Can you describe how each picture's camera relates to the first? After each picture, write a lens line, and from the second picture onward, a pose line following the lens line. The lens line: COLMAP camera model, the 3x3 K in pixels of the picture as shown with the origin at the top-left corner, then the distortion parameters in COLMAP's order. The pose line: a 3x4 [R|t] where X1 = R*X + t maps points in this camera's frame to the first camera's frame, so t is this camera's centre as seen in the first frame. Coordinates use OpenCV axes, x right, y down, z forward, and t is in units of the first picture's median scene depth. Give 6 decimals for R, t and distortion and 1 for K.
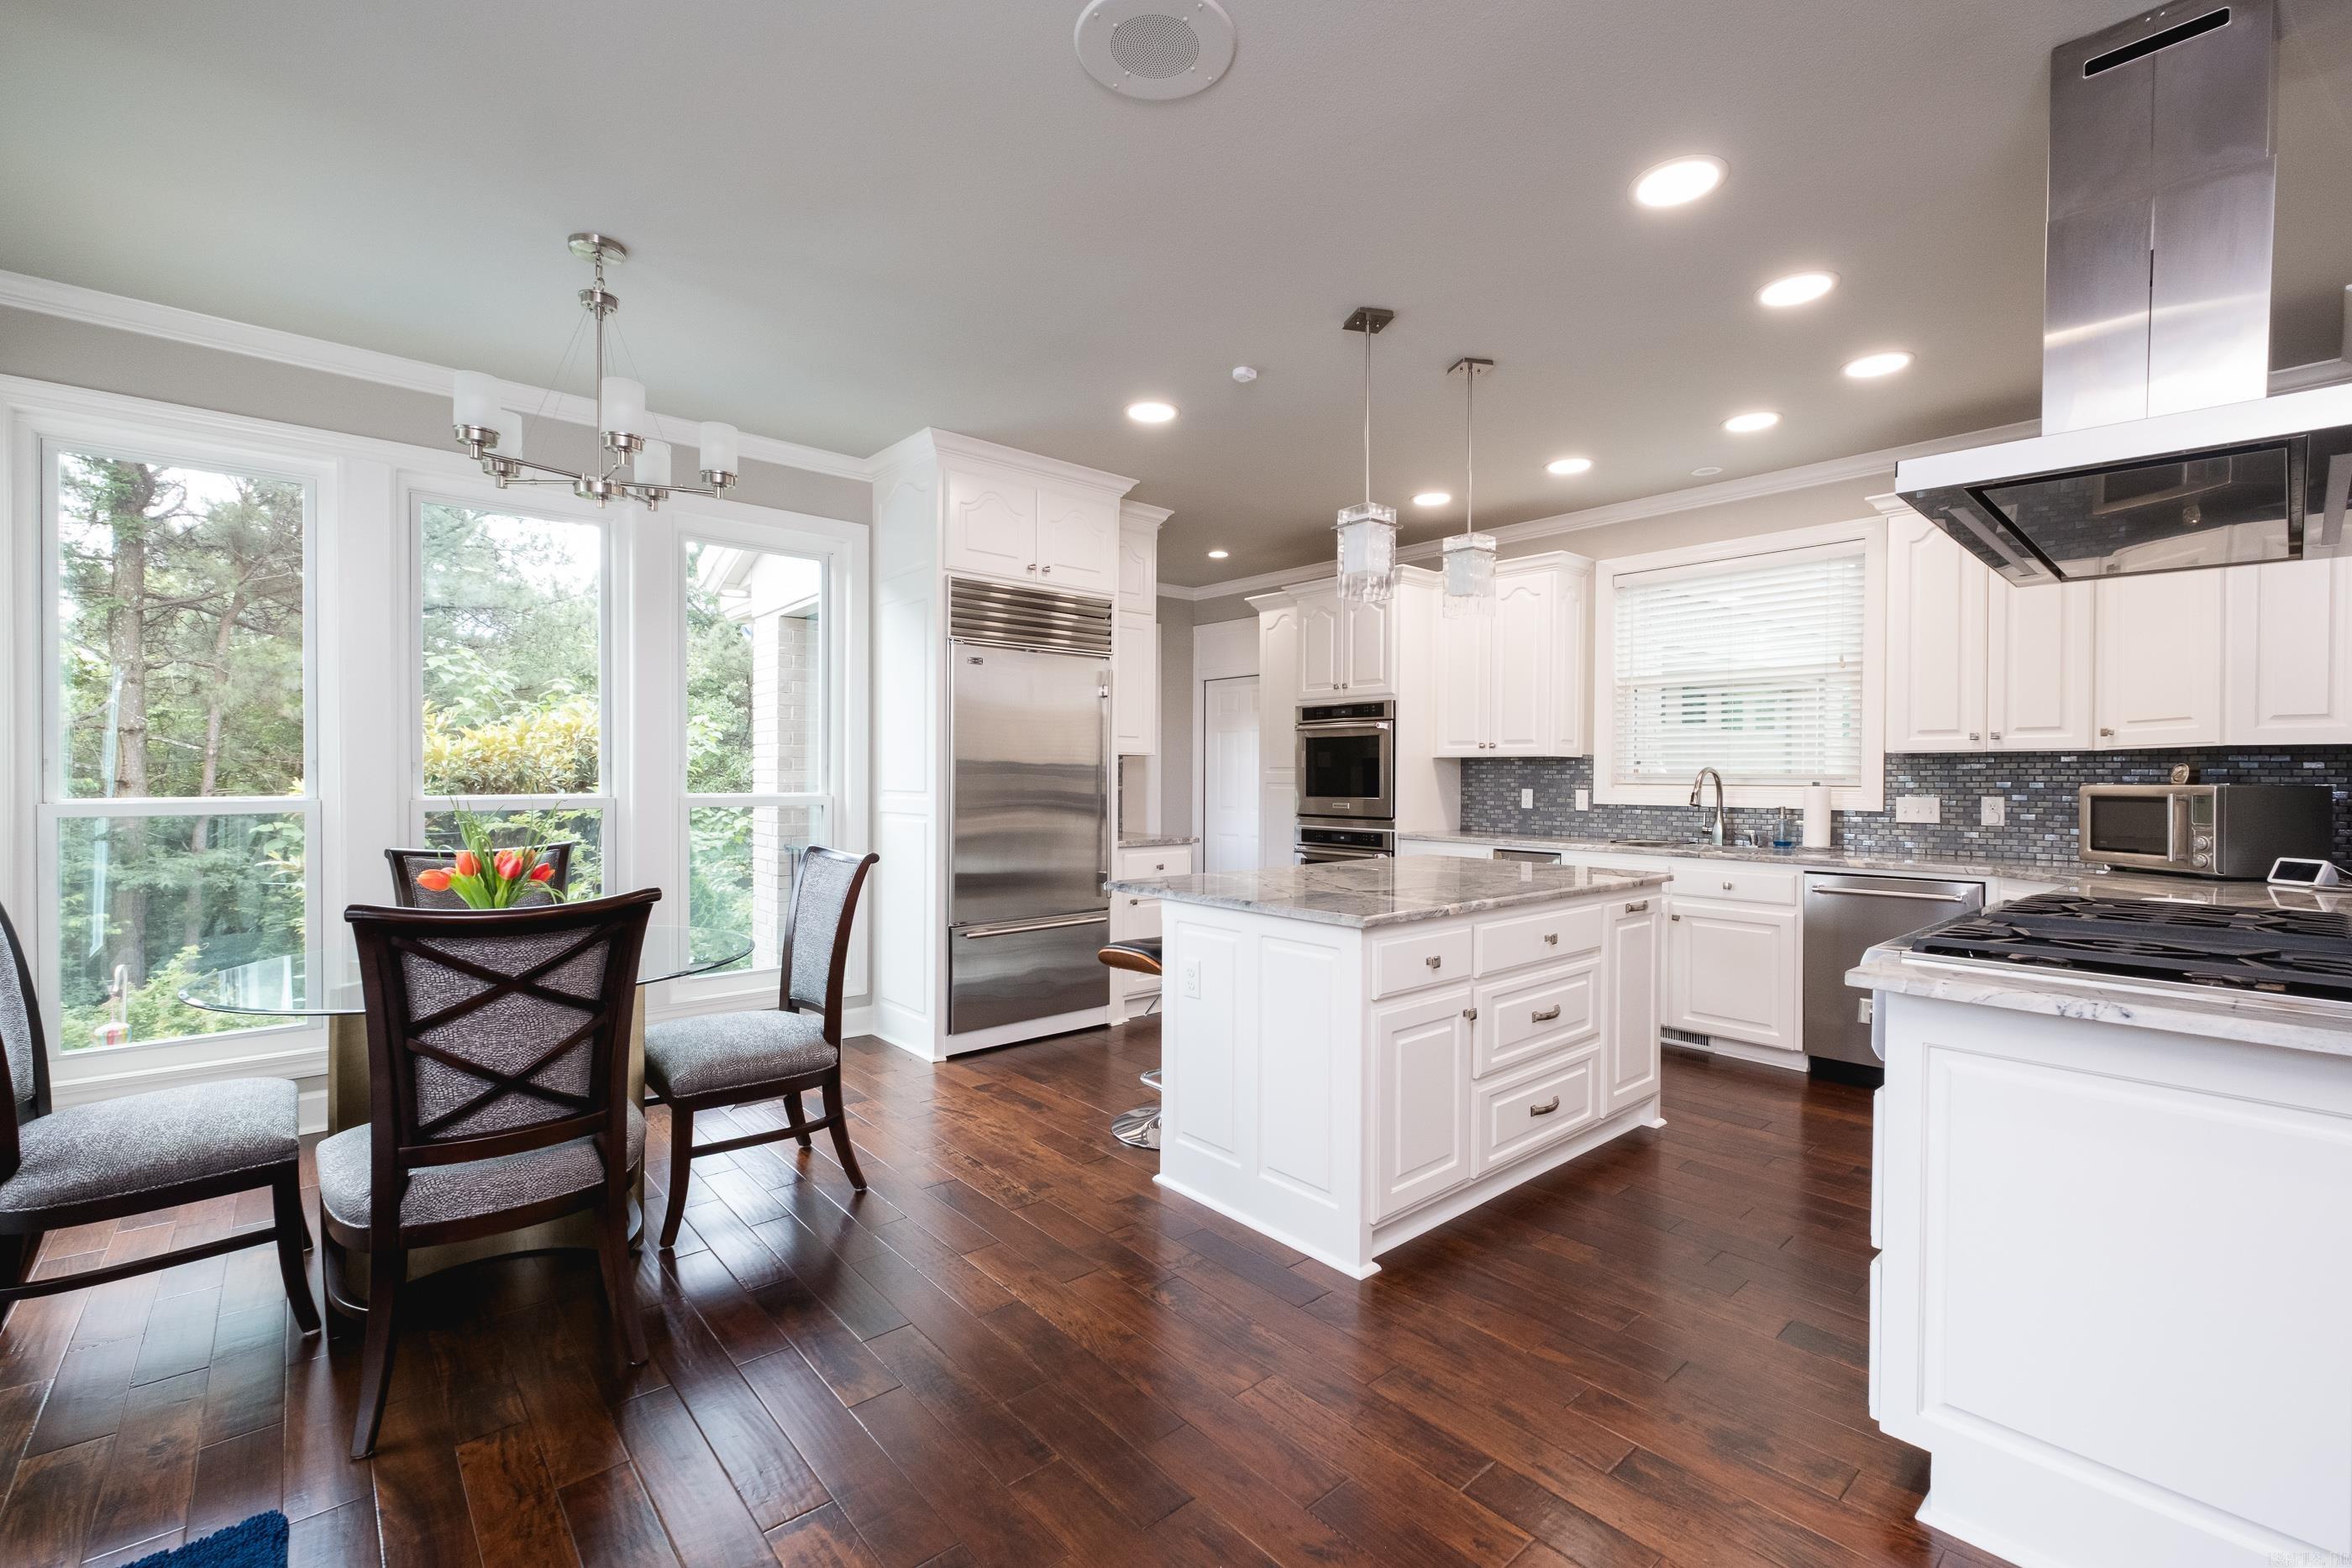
lens RADIAL K [[1006.0, 0, 1198.0], [0, 1006.0, 784.4], [0, 0, 1]] dist [0.003675, -0.002958]
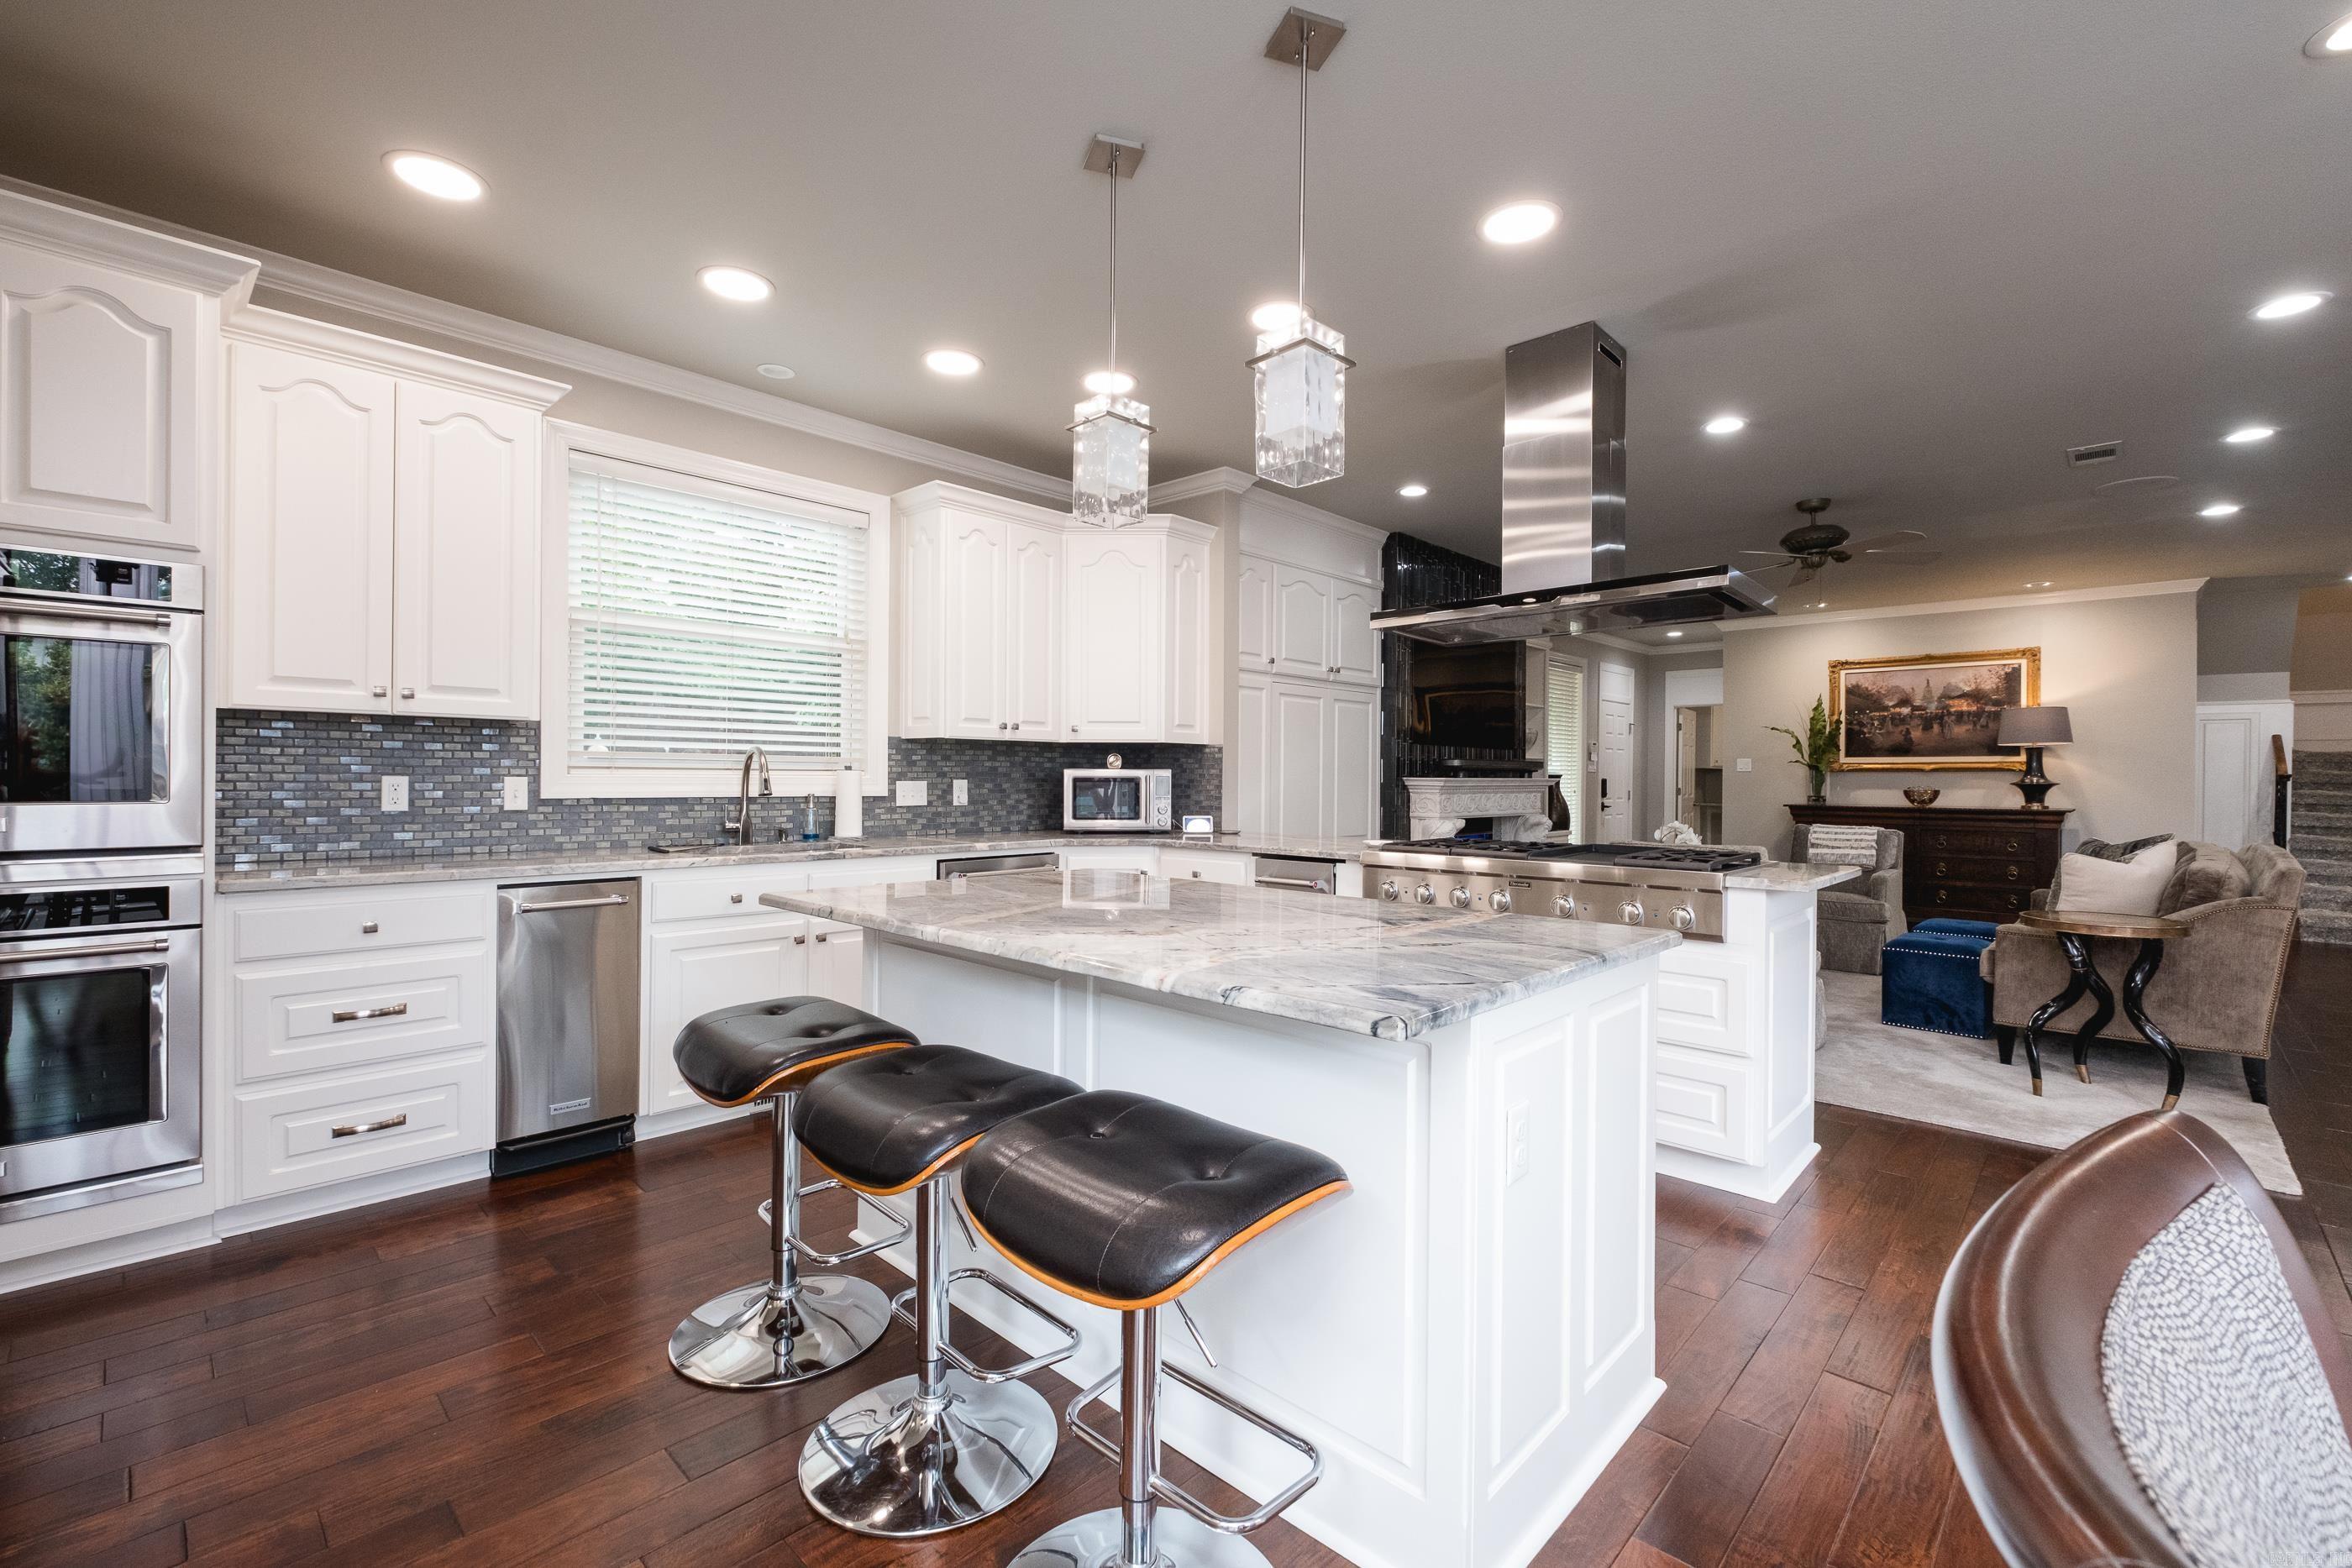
lens RADIAL K [[1006.0, 0, 1179.8], [0, 1006.0, 778.6], [0, 0, 1]] dist [0.003675, -0.002958]
pose [[-0.080302, -0.005425, 0.996756, -0.304219], [0.000380, 0.999985, 0.005473, 0.004016], [-0.996770, 0.000818, -0.080299, 0.728557]]
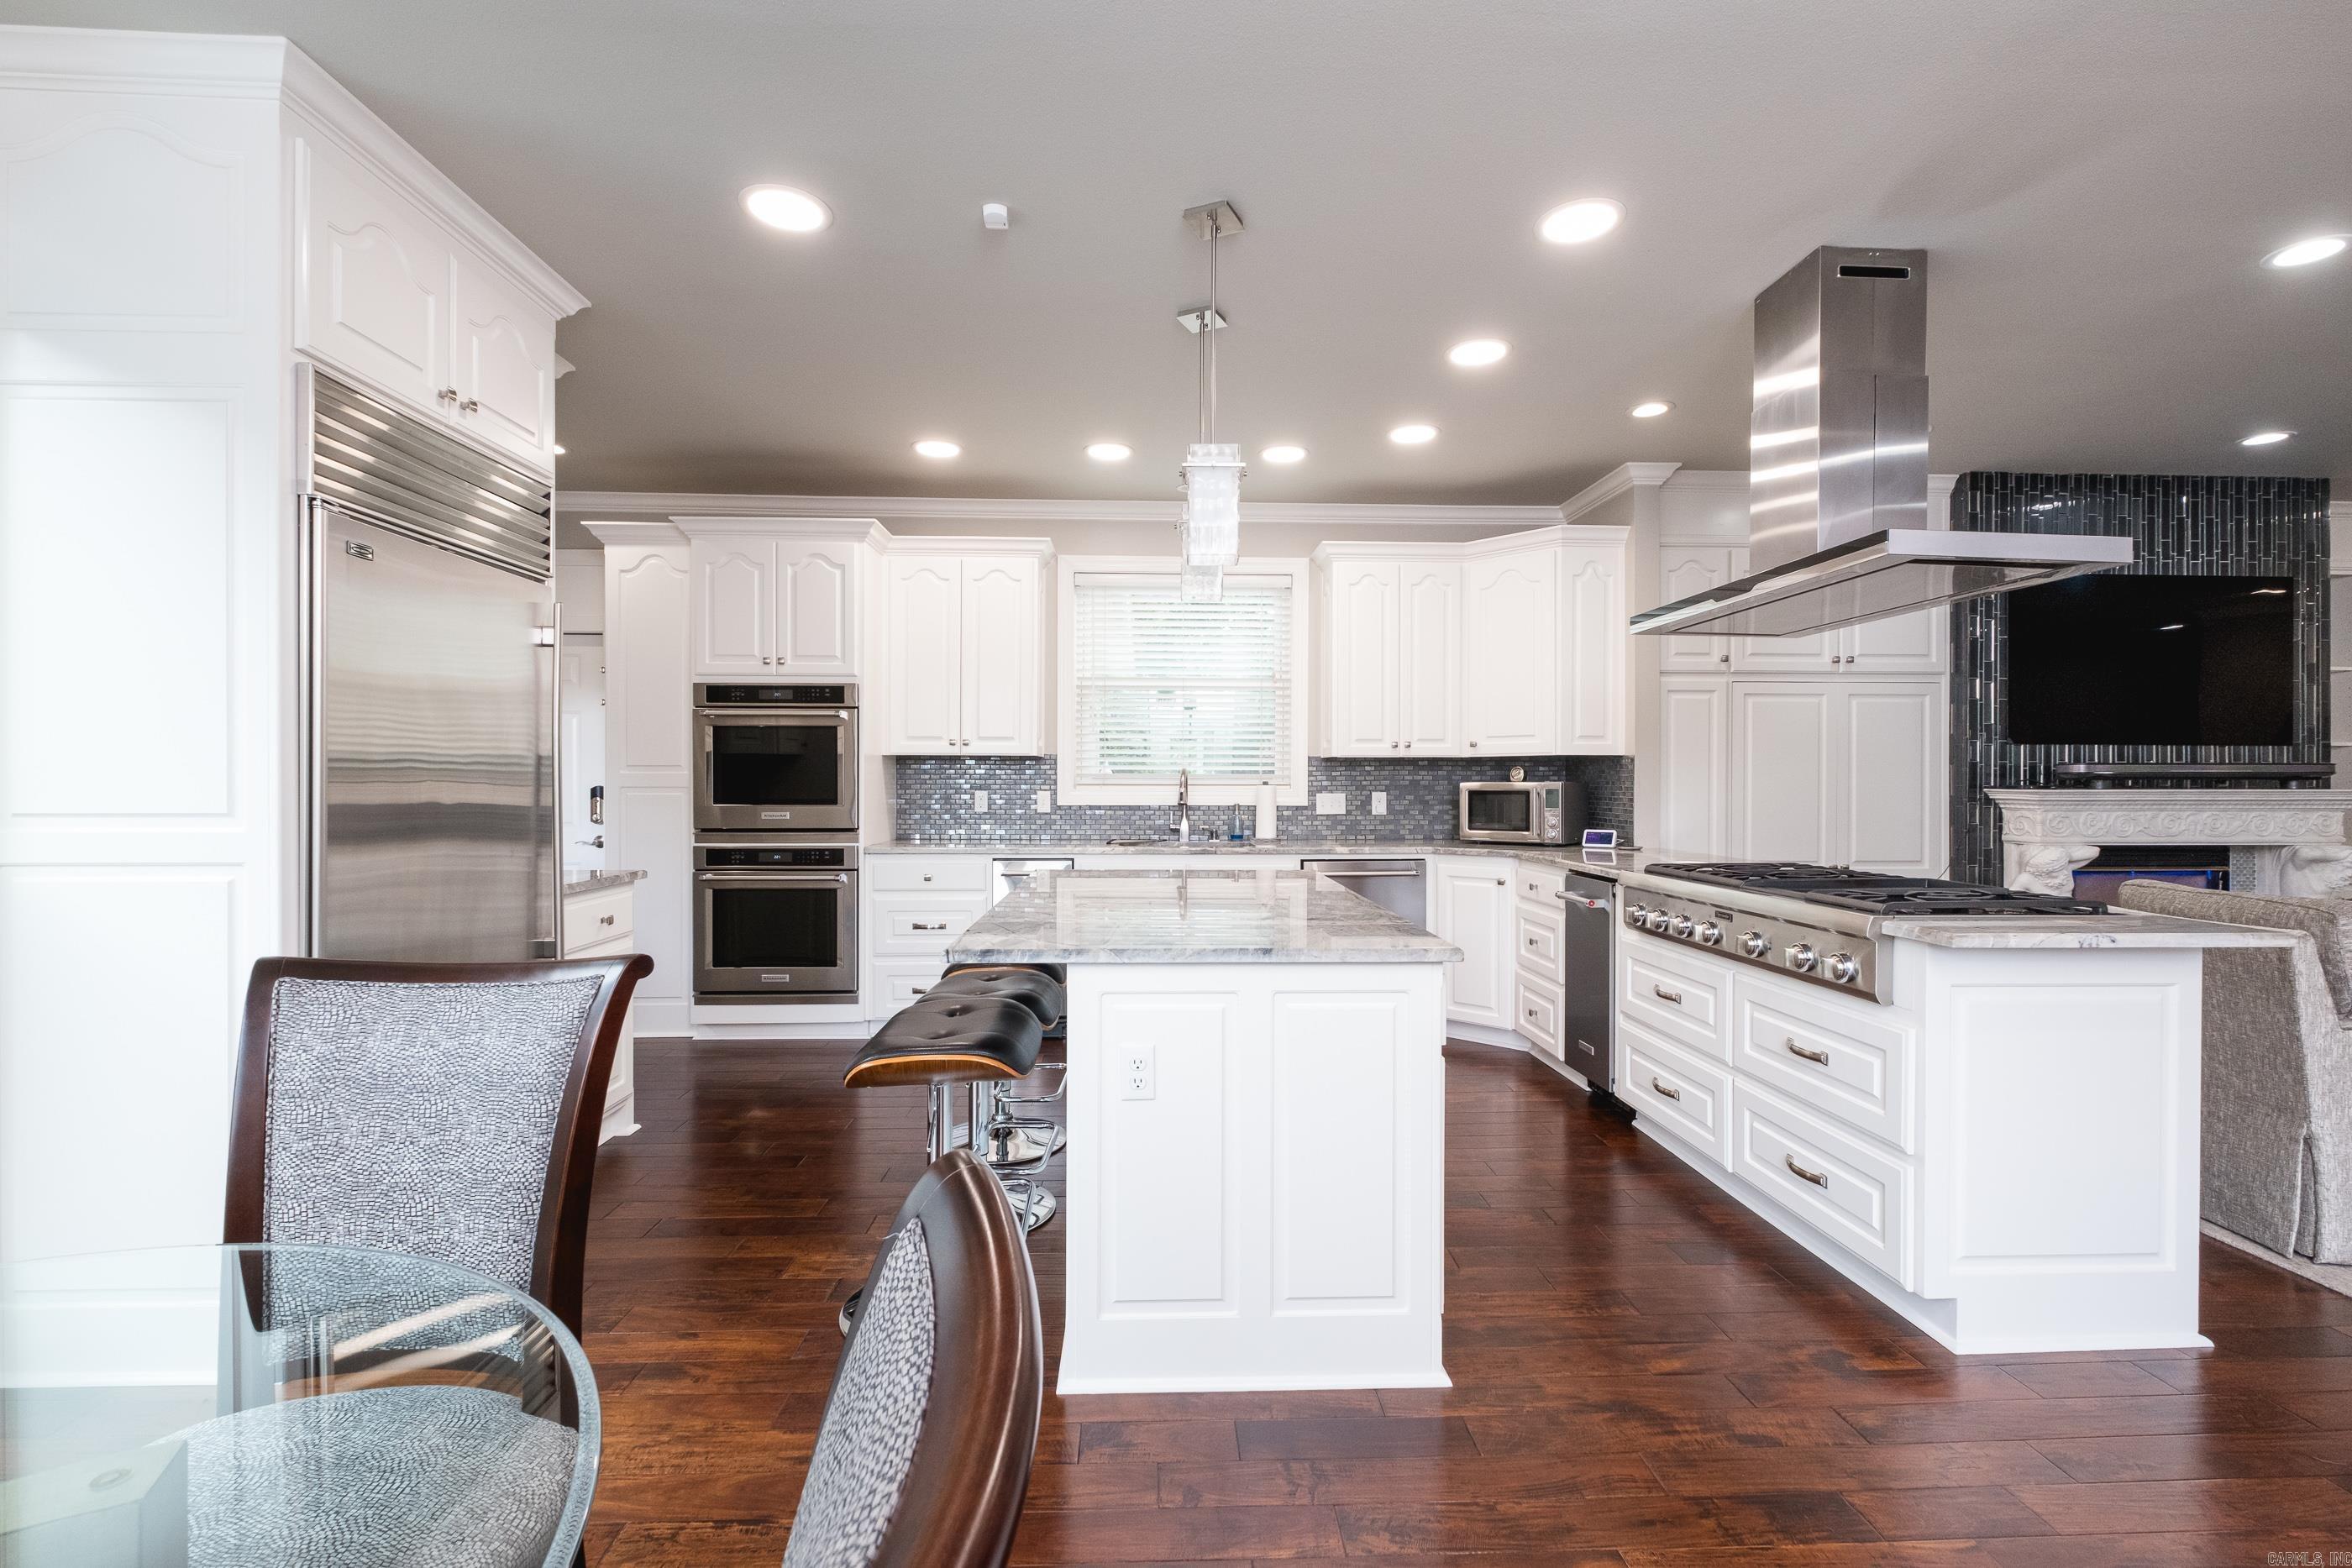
lens RADIAL K [[1006.0, 0, 1177.8], [0, 1006.0, 792.5], [0, 0, 1]] dist [0.003675, -0.002958]
pose [[0.636512, -0.014159, 0.771137, -0.315817], [0.007245, 0.999897, 0.012379, -0.004624], [-0.771233, -0.002292, 0.636549, 0.327074]]
